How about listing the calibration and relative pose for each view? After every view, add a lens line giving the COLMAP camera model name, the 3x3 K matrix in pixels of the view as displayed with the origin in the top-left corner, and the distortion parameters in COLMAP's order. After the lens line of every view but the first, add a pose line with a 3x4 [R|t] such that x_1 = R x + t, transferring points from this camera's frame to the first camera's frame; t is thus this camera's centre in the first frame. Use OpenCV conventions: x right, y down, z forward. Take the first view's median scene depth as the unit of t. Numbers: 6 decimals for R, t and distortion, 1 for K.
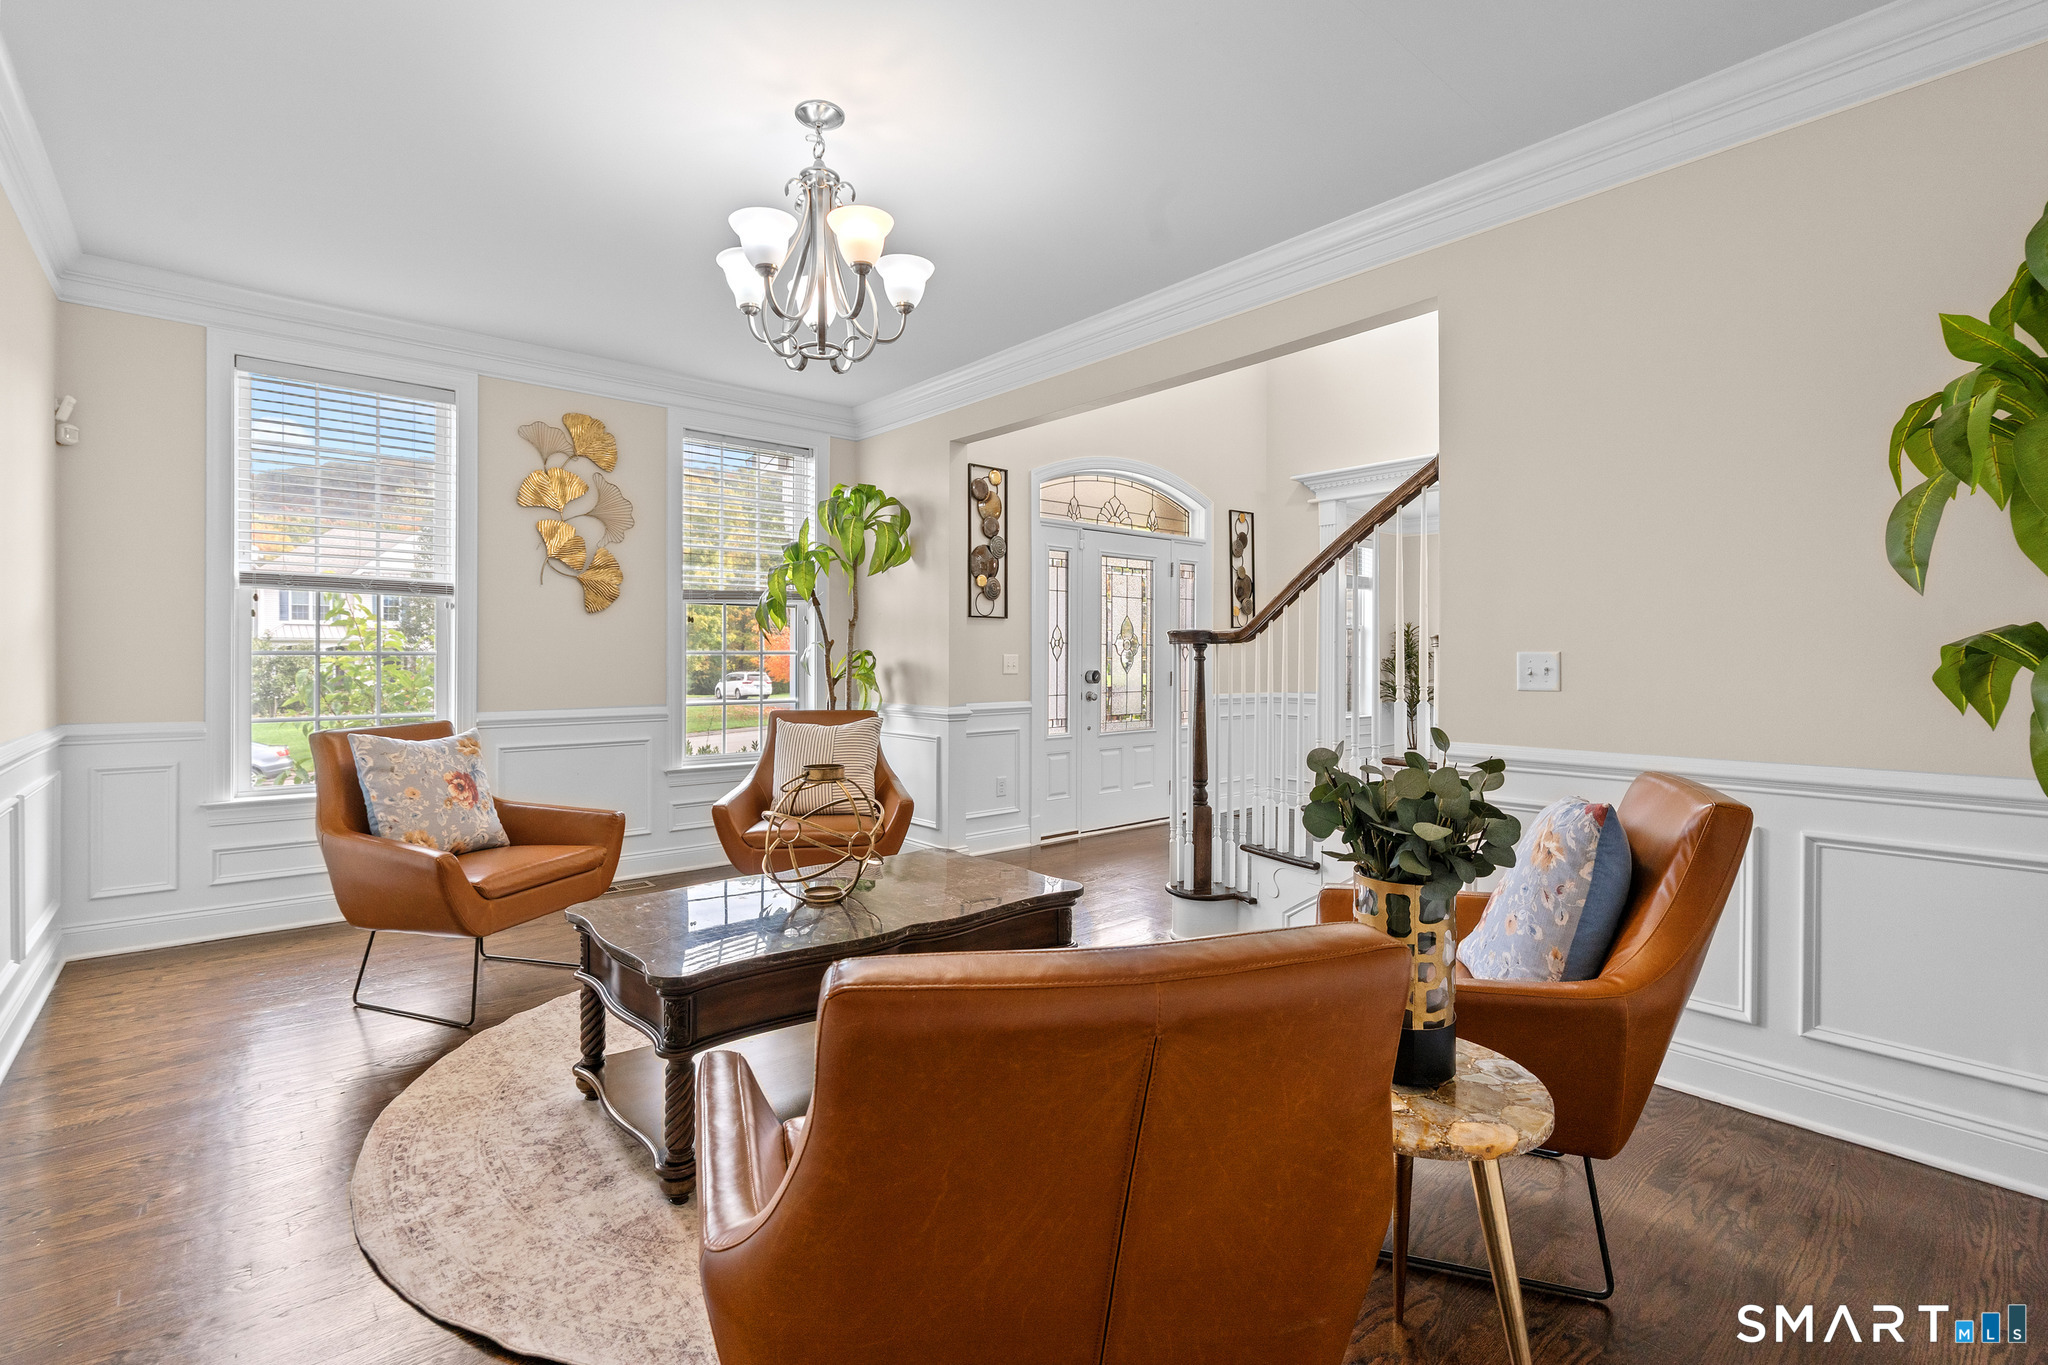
lens RADIAL K [[960.8, 0, 1017.1], [0, 960.8, 666.4], [0, 0, 1]] dist [-0.001102, 0.000433]
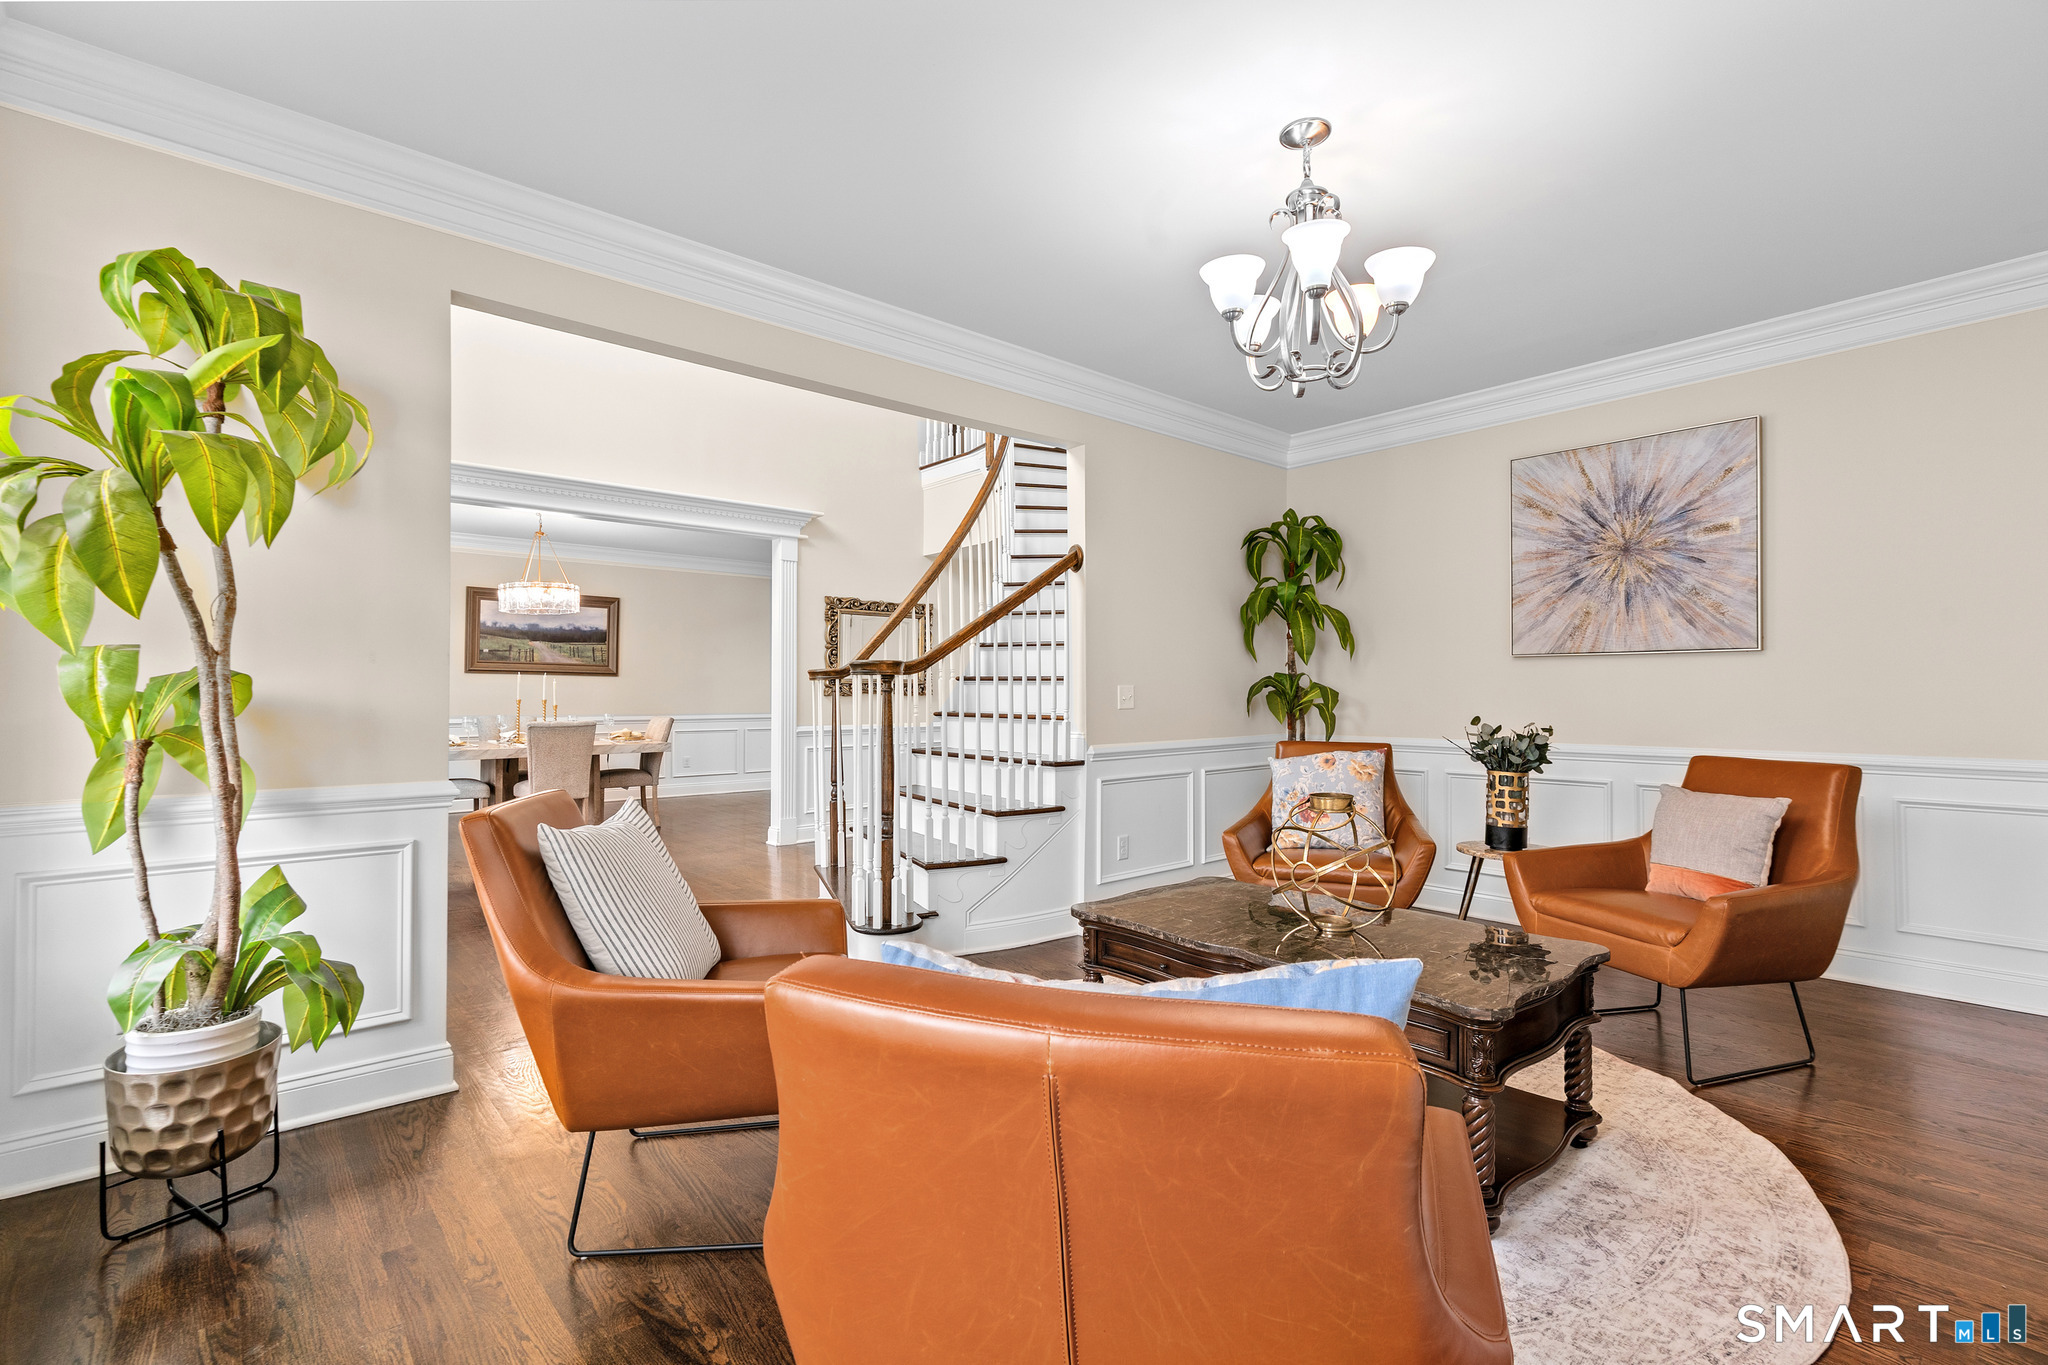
lens RADIAL K [[925.7, 0, 999.1], [0, 925.7, 678.4], [0, 0, 1]] dist [-0.014741, 0.006740]
pose [[-0.019559, 0.009284, 0.999766, -0.827413], [0.004676, 0.999947, -0.009194, -0.011581], [-0.999798, 0.004495, -0.019602, 0.968005]]
